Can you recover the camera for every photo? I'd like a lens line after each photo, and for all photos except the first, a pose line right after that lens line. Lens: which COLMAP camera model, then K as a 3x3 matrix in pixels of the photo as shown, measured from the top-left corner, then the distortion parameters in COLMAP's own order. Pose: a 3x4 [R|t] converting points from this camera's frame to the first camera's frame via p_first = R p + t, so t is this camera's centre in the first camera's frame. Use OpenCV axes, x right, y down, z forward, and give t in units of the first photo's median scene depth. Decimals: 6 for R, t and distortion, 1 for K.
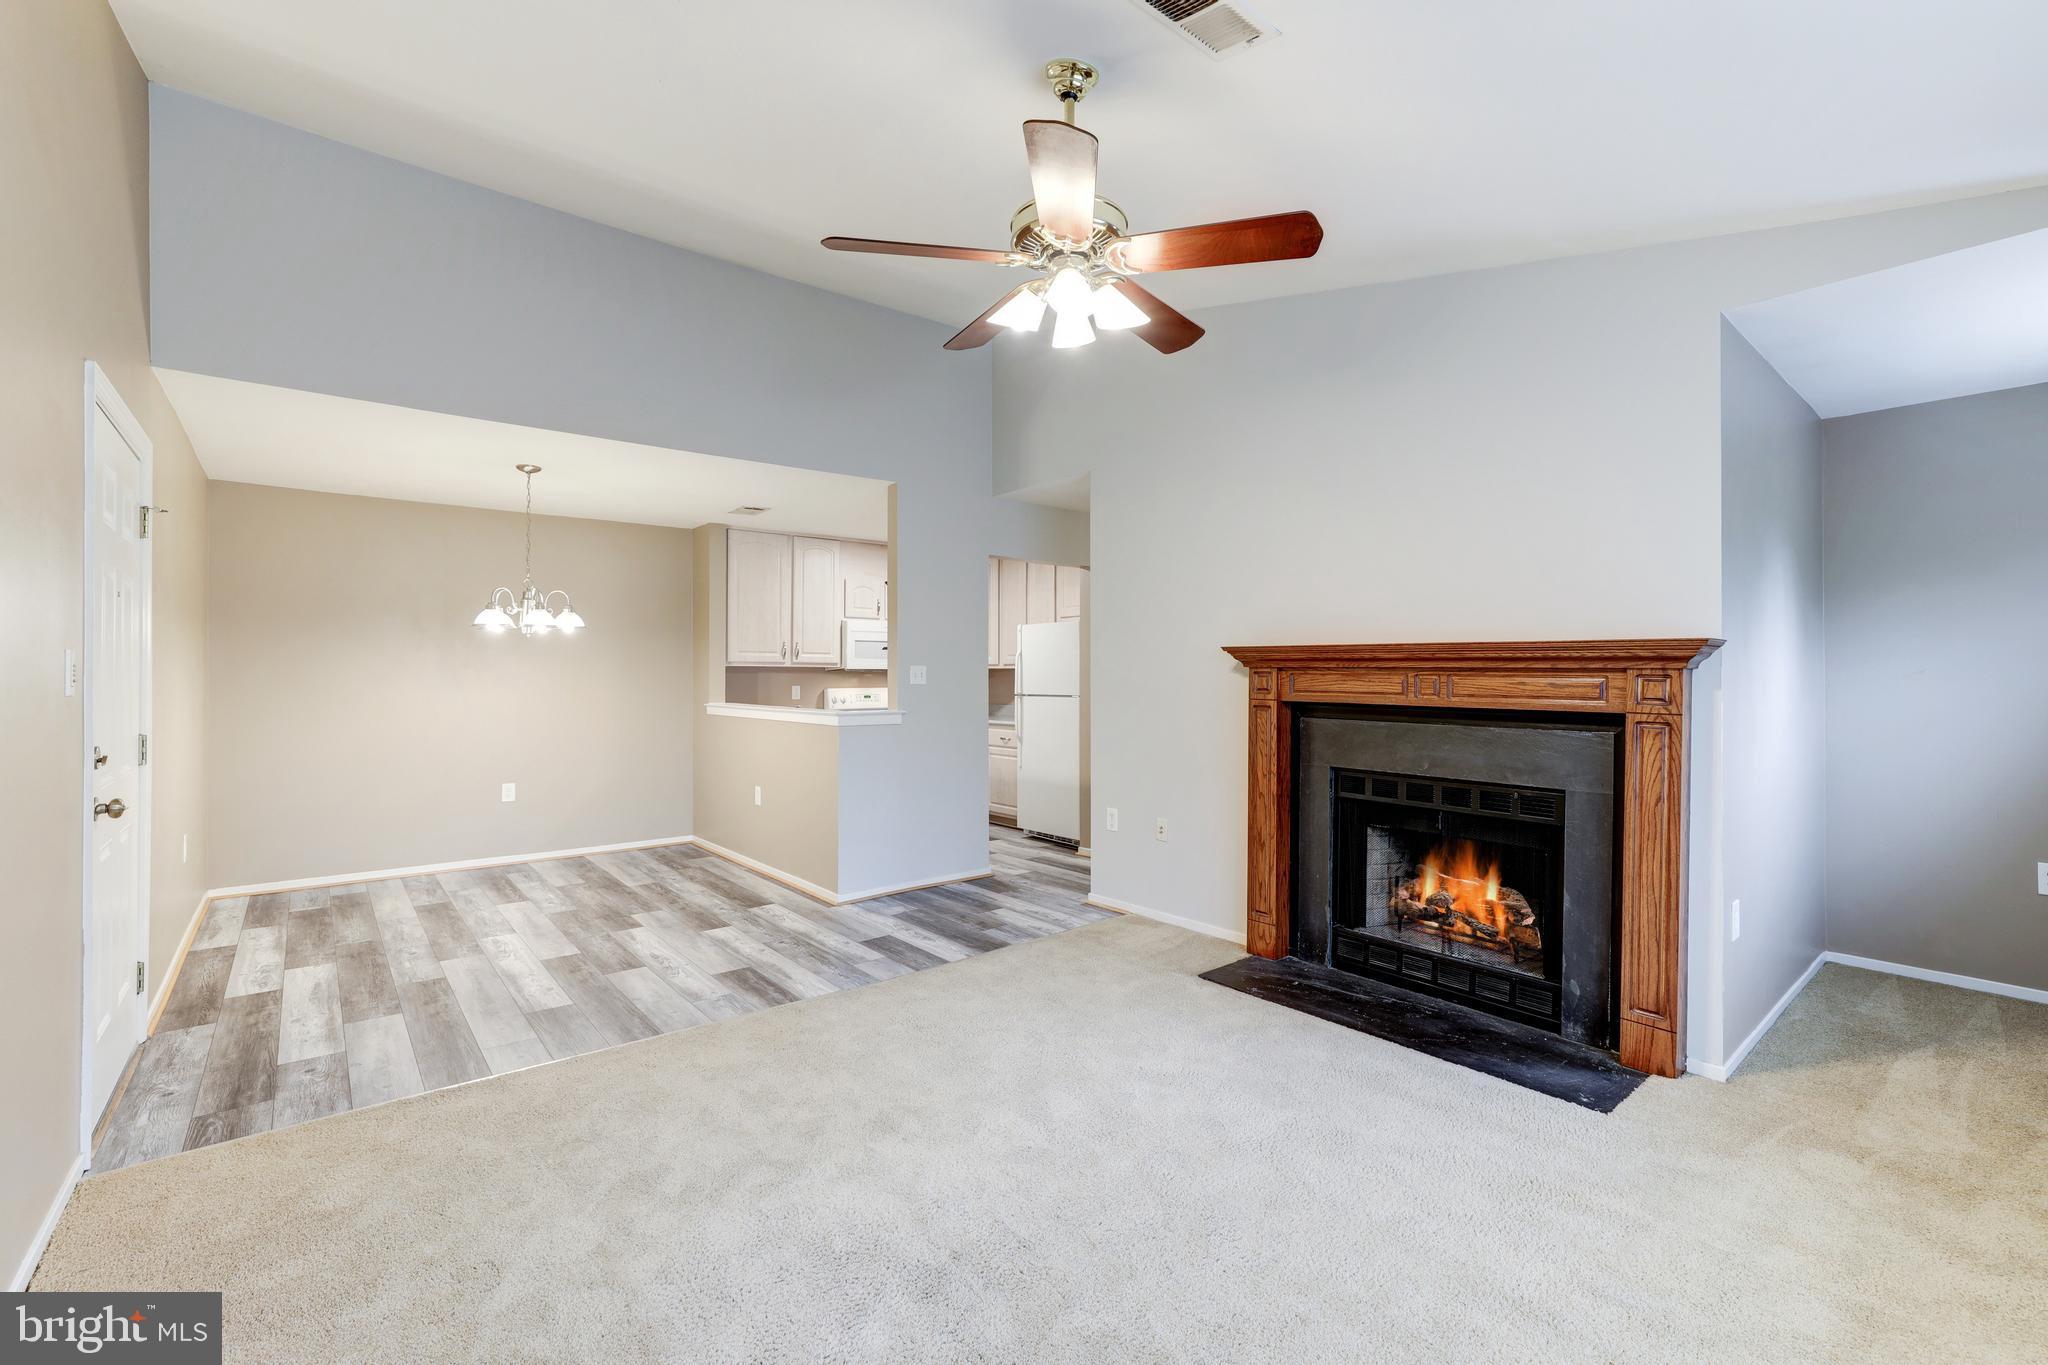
lens RADIAL K [[879.7, 0, 1022.5], [0, 879.7, 670.6], [0, 0, 1]] dist [-0.036073, 0.021732]
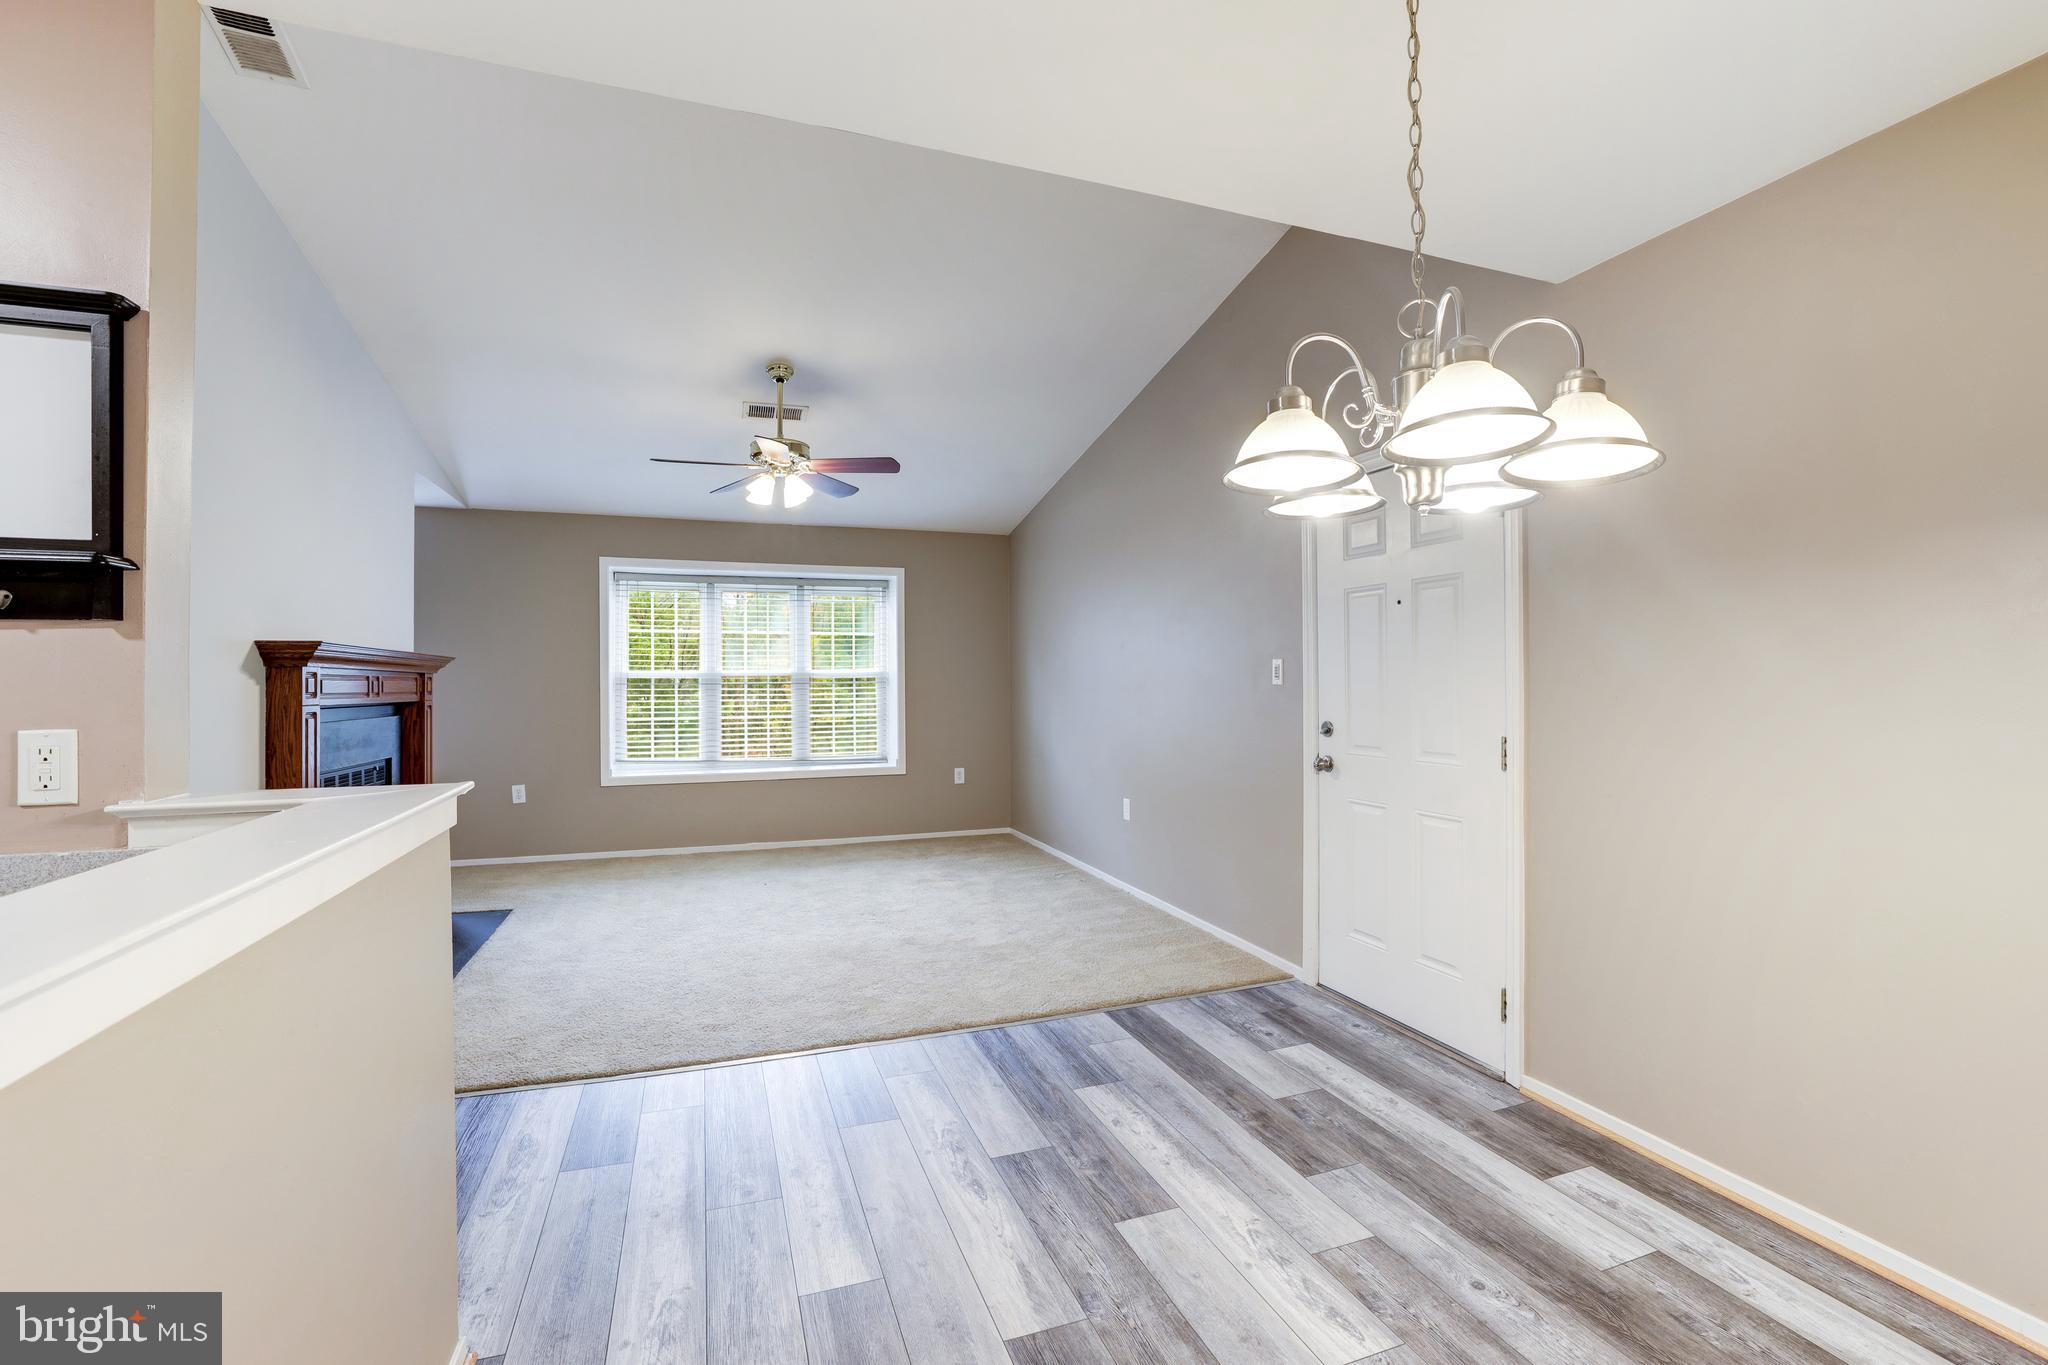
lens RADIAL K [[885.6, 0, 1024.4], [0, 885.6, 674.5], [0, 0, 1]] dist [-0.053515, 0.019644]
pose [[-0.942315, 0.005686, 0.334680, -0.553478], [0.002604, 0.999950, -0.009656, 0.010851], [-0.334719, -0.008228, -0.942282, 1.315727]]
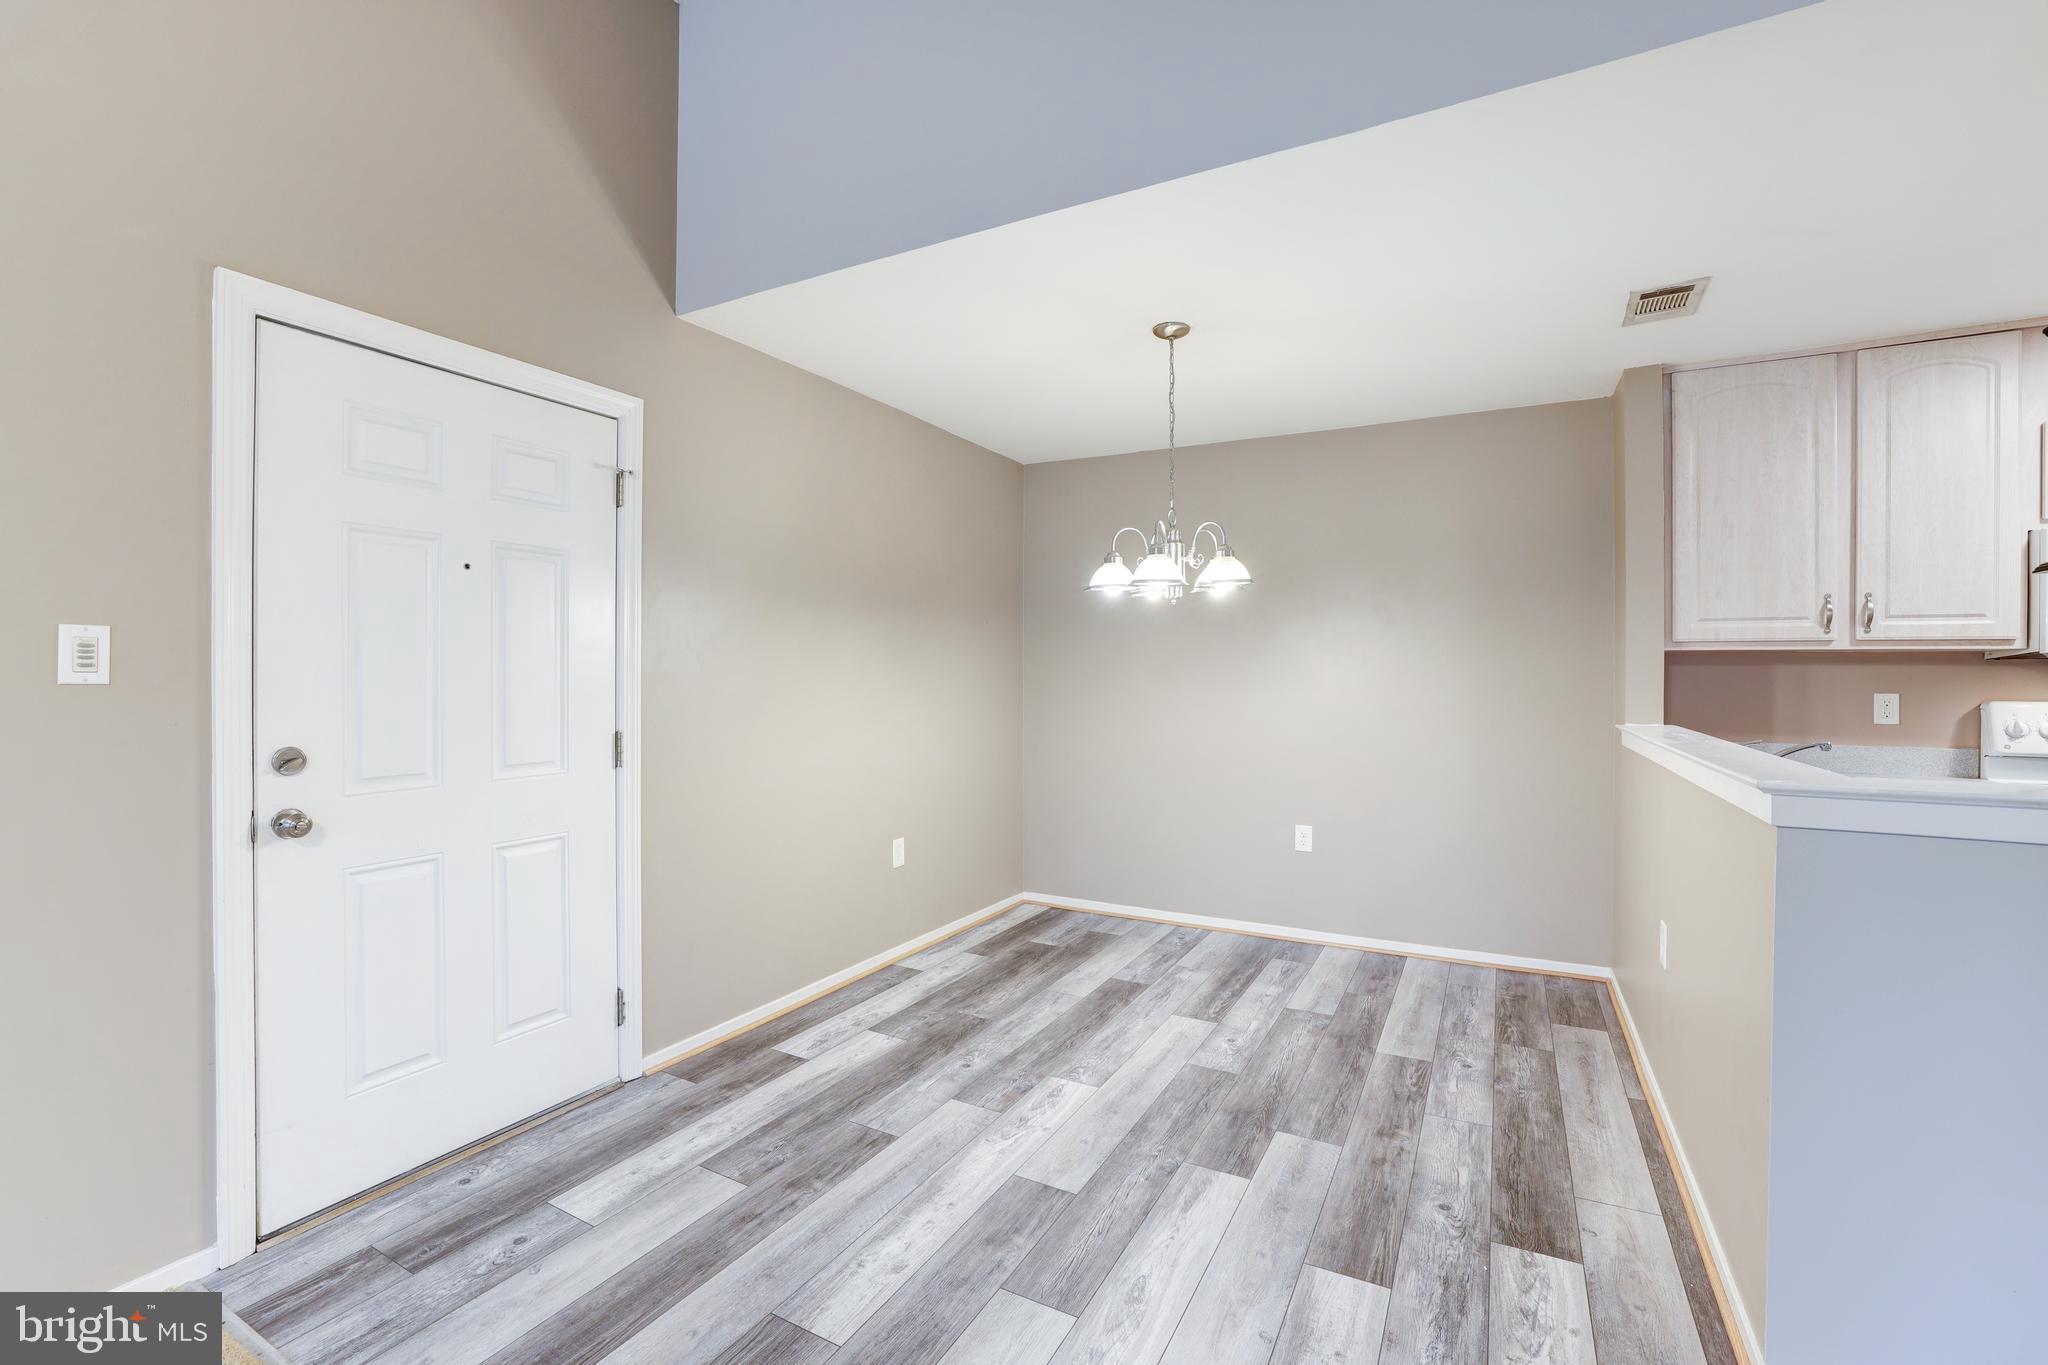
lens RADIAL K [[885.6, 0, 1024.4], [0, 885.6, 674.5], [0, 0, 1]] dist [-0.053515, 0.019644]
pose [[0.372344, 0.001920, -0.928093, -0.029058], [0.001660, 0.999995, 0.002735, 0.009059], [0.928093, -0.002559, 0.372339, 0.685118]]
